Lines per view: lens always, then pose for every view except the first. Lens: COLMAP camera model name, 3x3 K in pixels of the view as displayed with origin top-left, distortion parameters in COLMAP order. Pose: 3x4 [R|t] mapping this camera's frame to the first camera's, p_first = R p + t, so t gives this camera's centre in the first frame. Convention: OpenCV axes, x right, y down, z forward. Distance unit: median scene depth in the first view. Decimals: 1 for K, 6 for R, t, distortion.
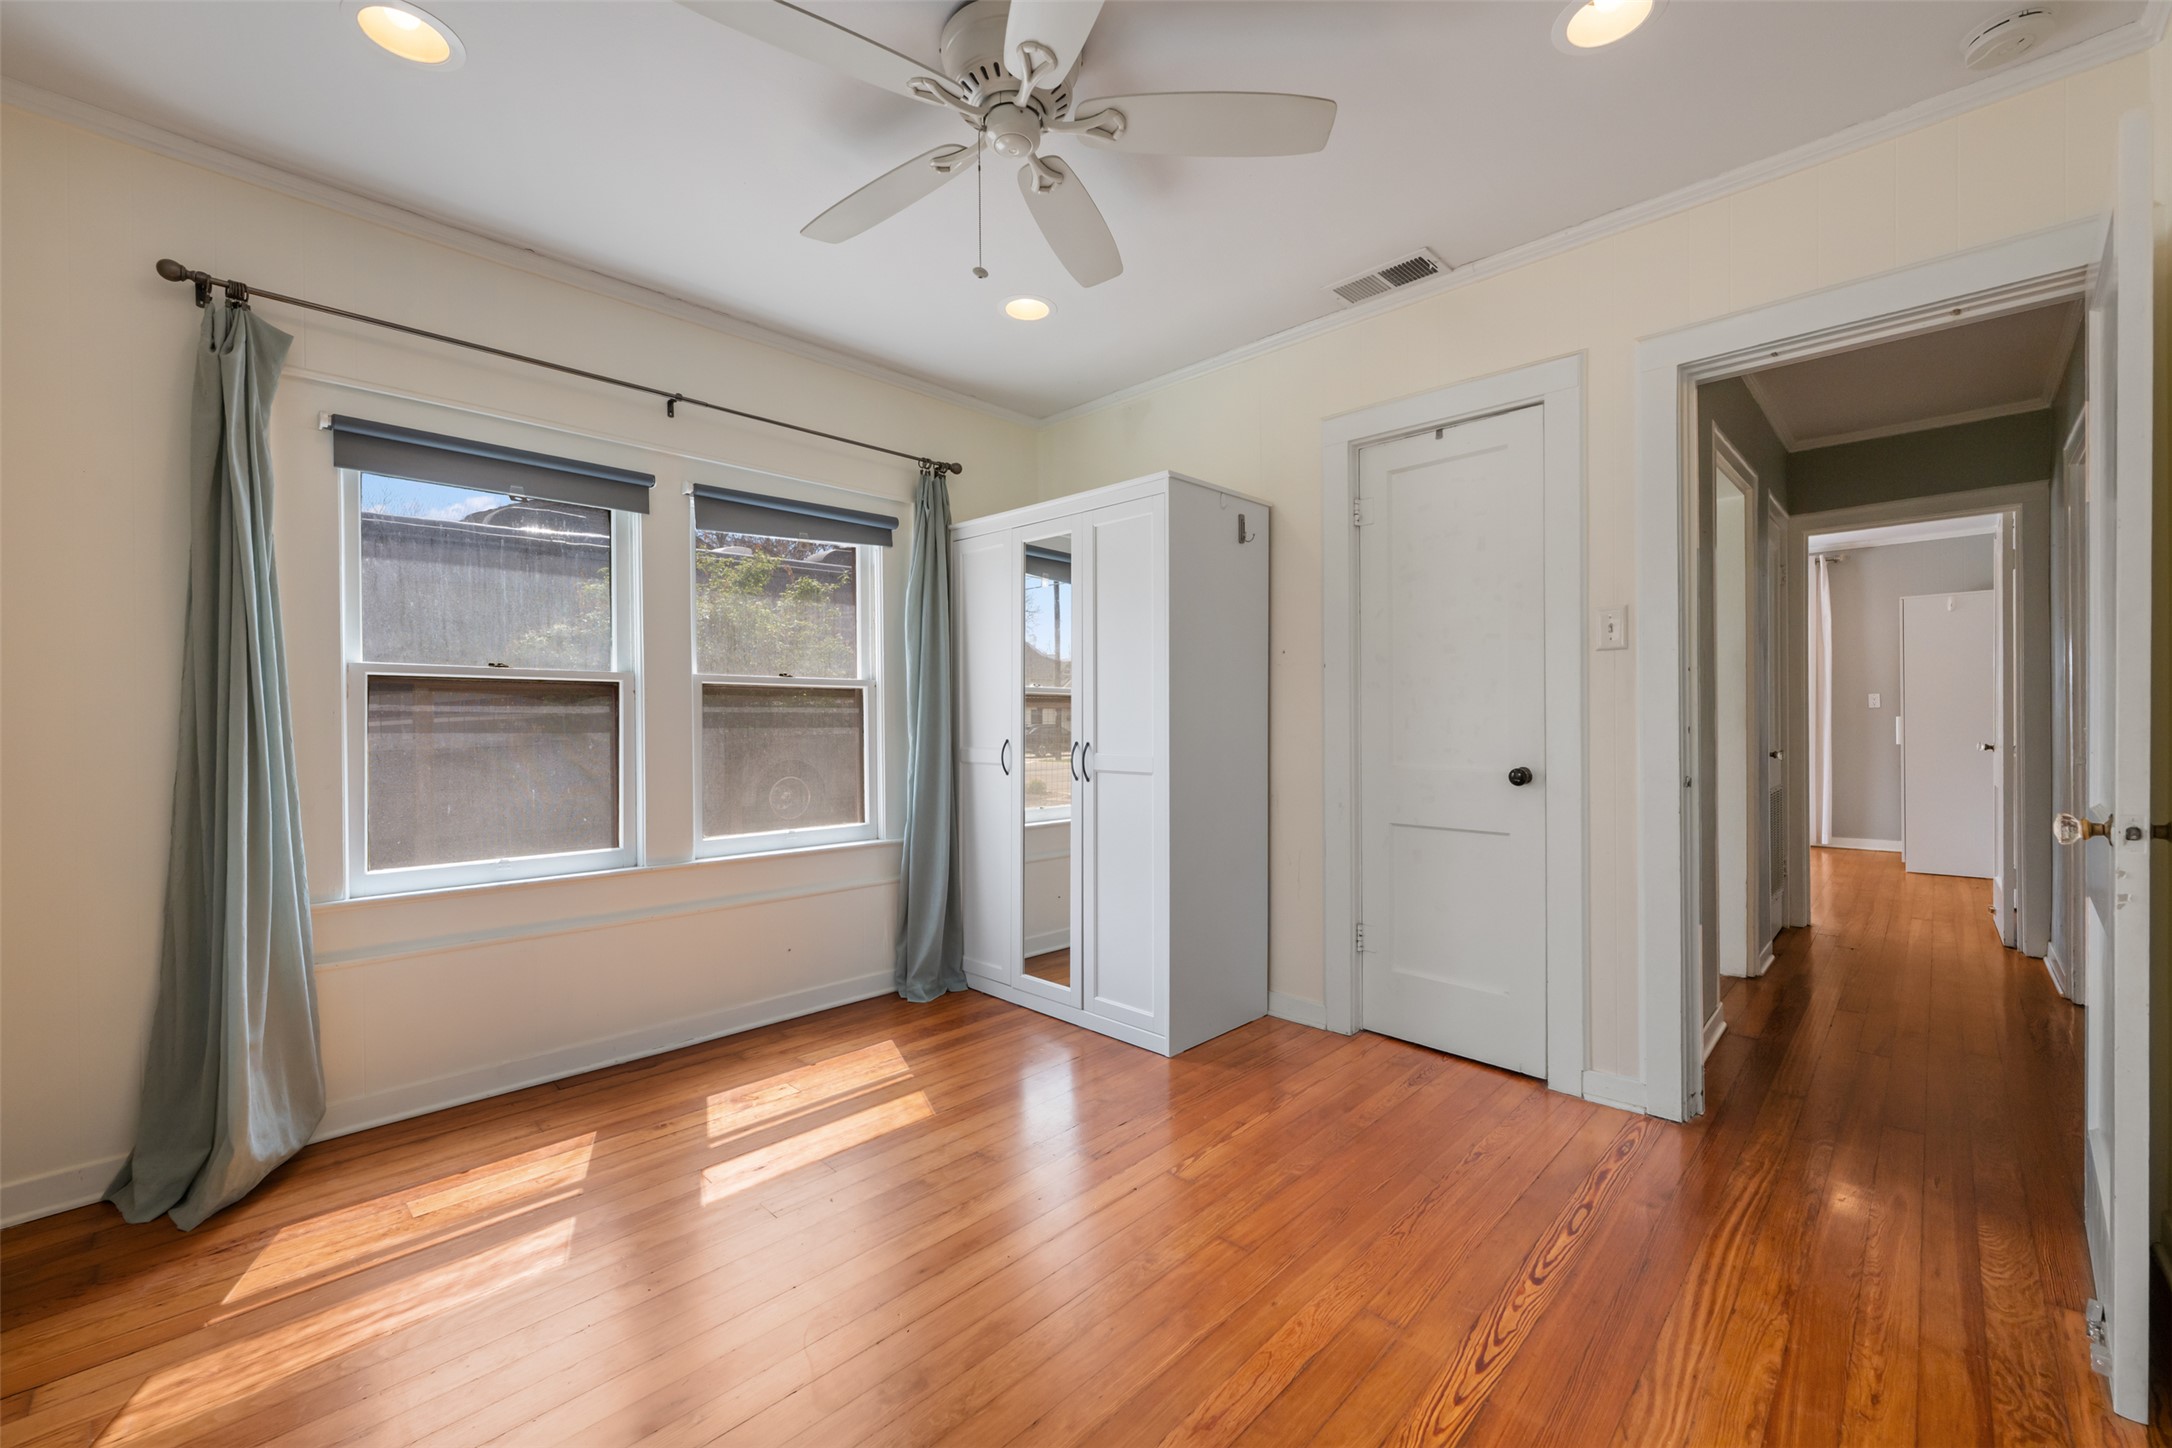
lens RADIAL K [[851.0, 0, 1089.2], [0, 851.0, 723.6], [0, 0, 1]] dist [-0.002208, 0.000096]
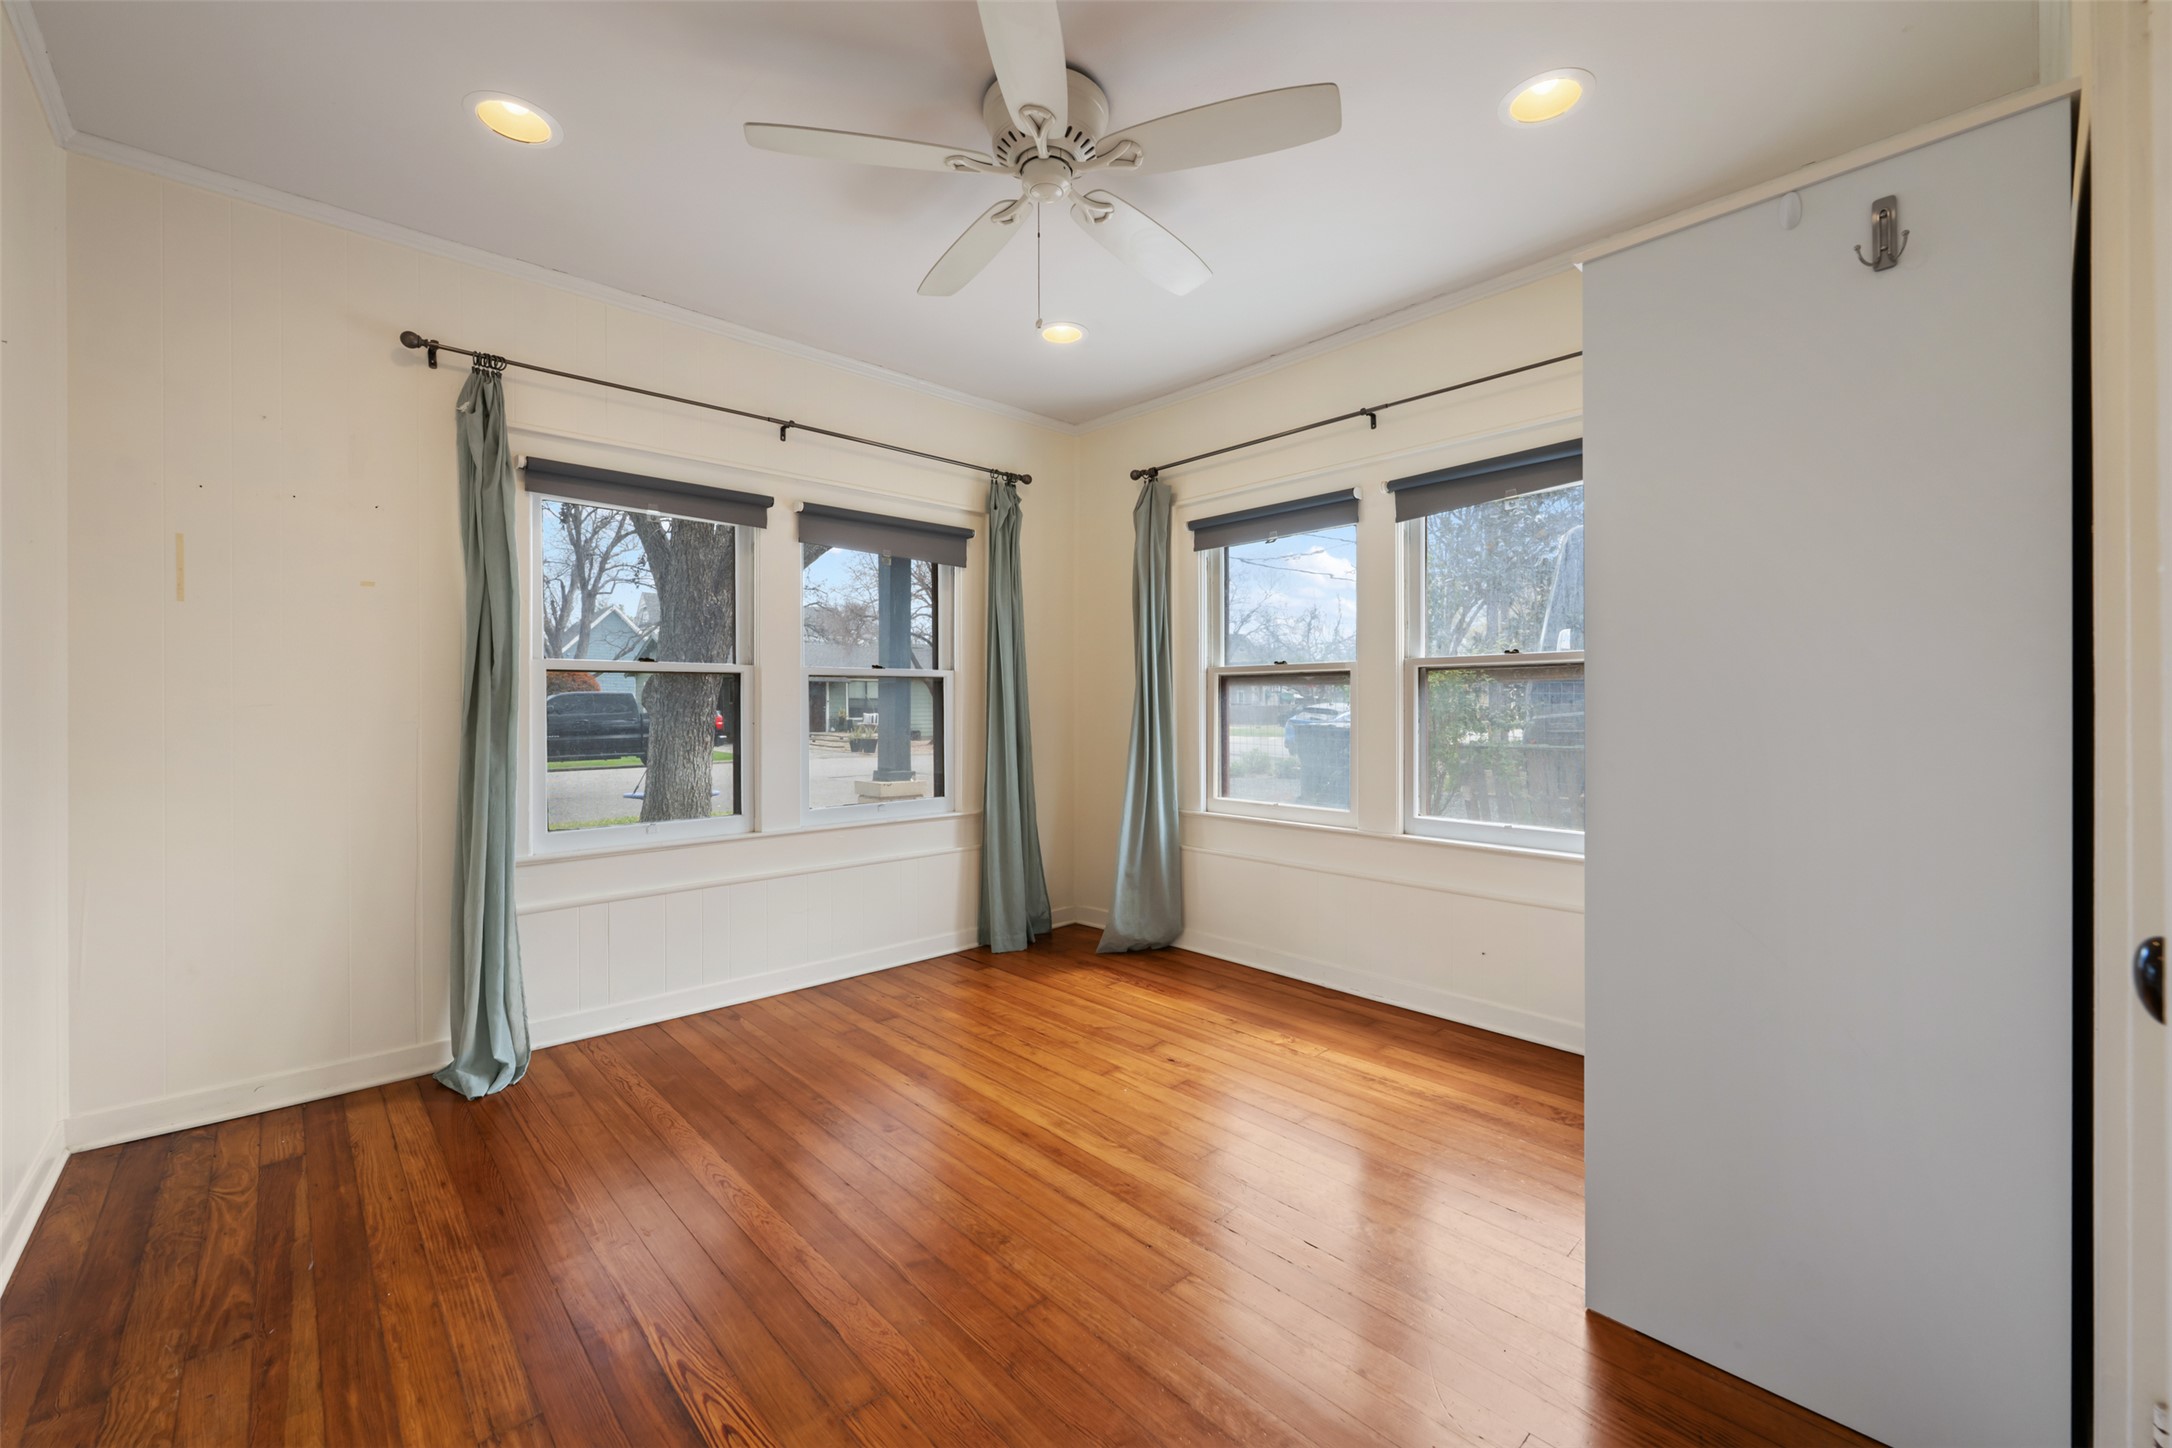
lens RADIAL K [[851.0, 0, 1089.2], [0, 851.0, 723.6], [0, 0, 1]] dist [-0.002208, 0.000096]
pose [[-0.027659, 0.024777, -0.999310, 0.884836], [-0.001674, 0.999690, 0.024833, -0.006441], [0.999616, 0.002360, -0.027609, 0.937420]]
